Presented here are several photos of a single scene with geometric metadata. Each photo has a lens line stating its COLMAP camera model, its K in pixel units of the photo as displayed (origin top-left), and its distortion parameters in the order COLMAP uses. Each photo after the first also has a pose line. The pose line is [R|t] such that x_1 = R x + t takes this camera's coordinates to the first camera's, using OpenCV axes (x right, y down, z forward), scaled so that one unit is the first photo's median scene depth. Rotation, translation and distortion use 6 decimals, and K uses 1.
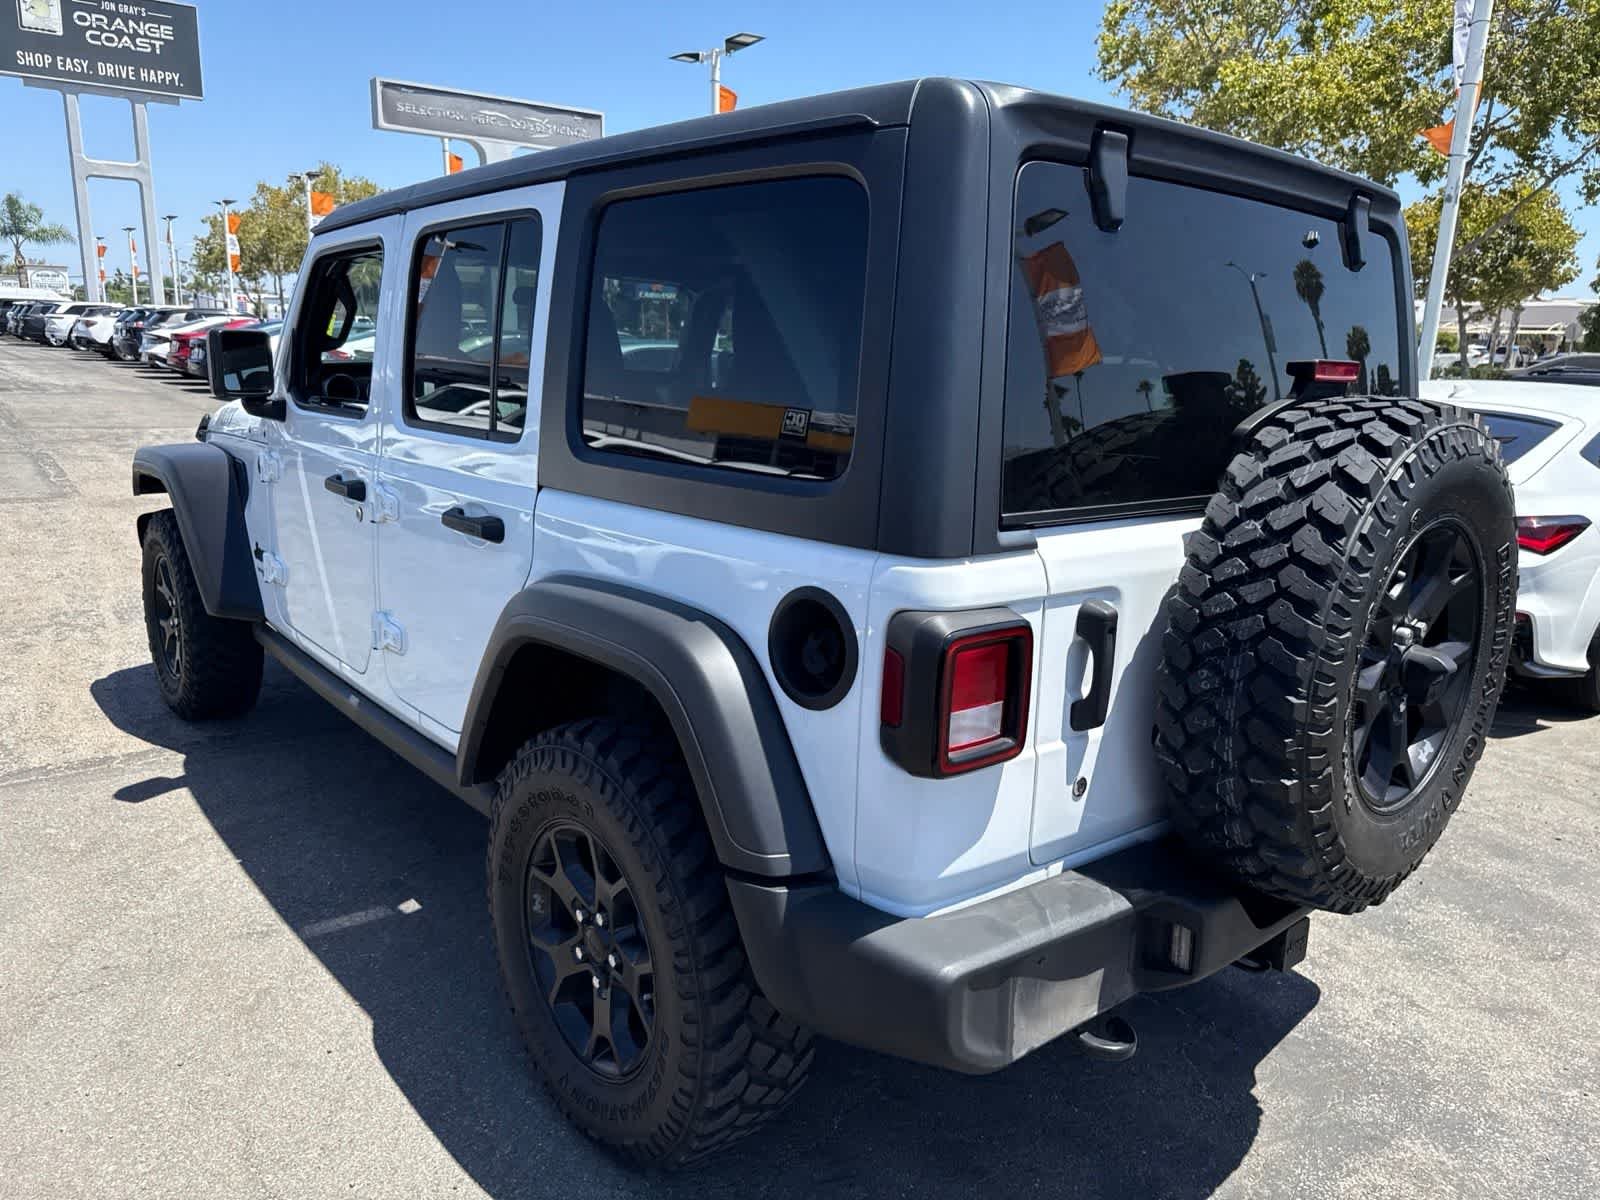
lens RADIAL K [[1141.5, 0, 805.0], [0, 1141.5, 615.2], [0, 0, 1]] dist [0.002830, -0.007599]
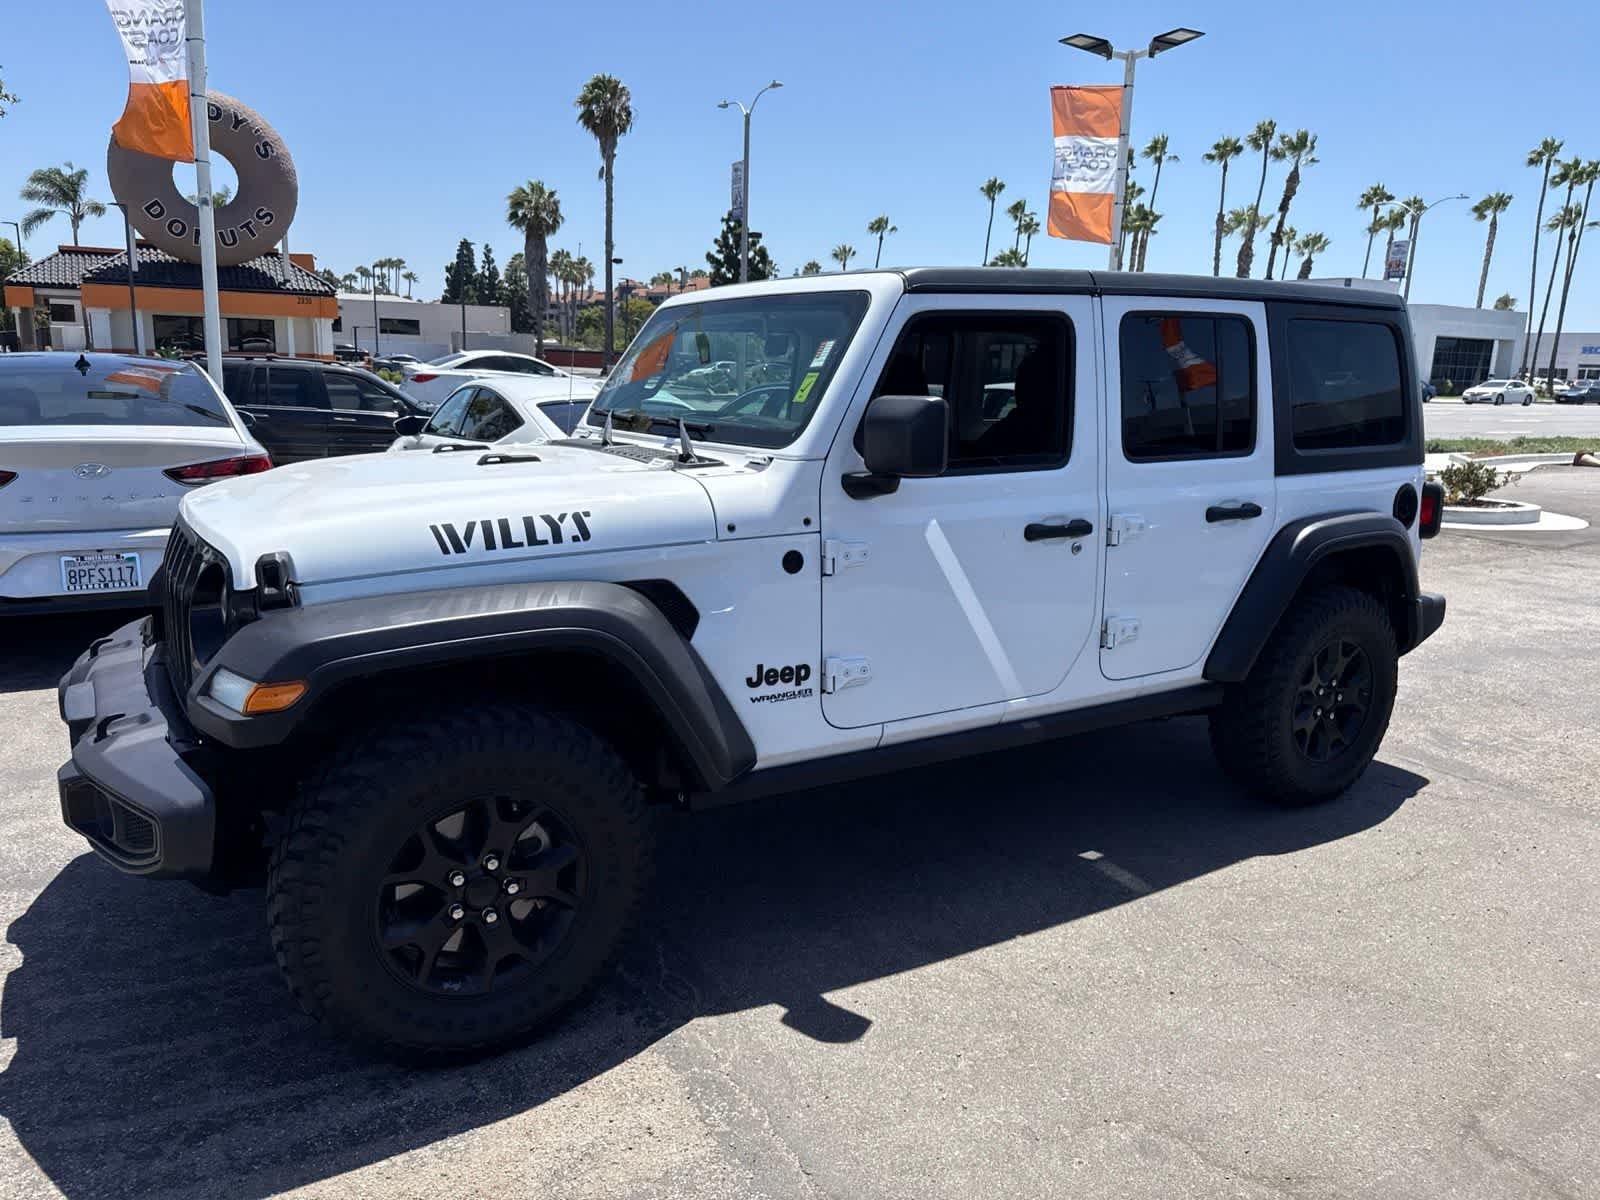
lens RADIAL K [[1126.9, 0, 796.9], [0, 1126.9, 601.7], [0, 0, 1]] dist [0.057507, -0.068050]
pose [[0.155312, -0.233427, 0.959891, -1.794931], [0.214613, 0.956447, 0.197865, -0.374743], [-0.964271, 0.175274, 0.198645, 1.218560]]
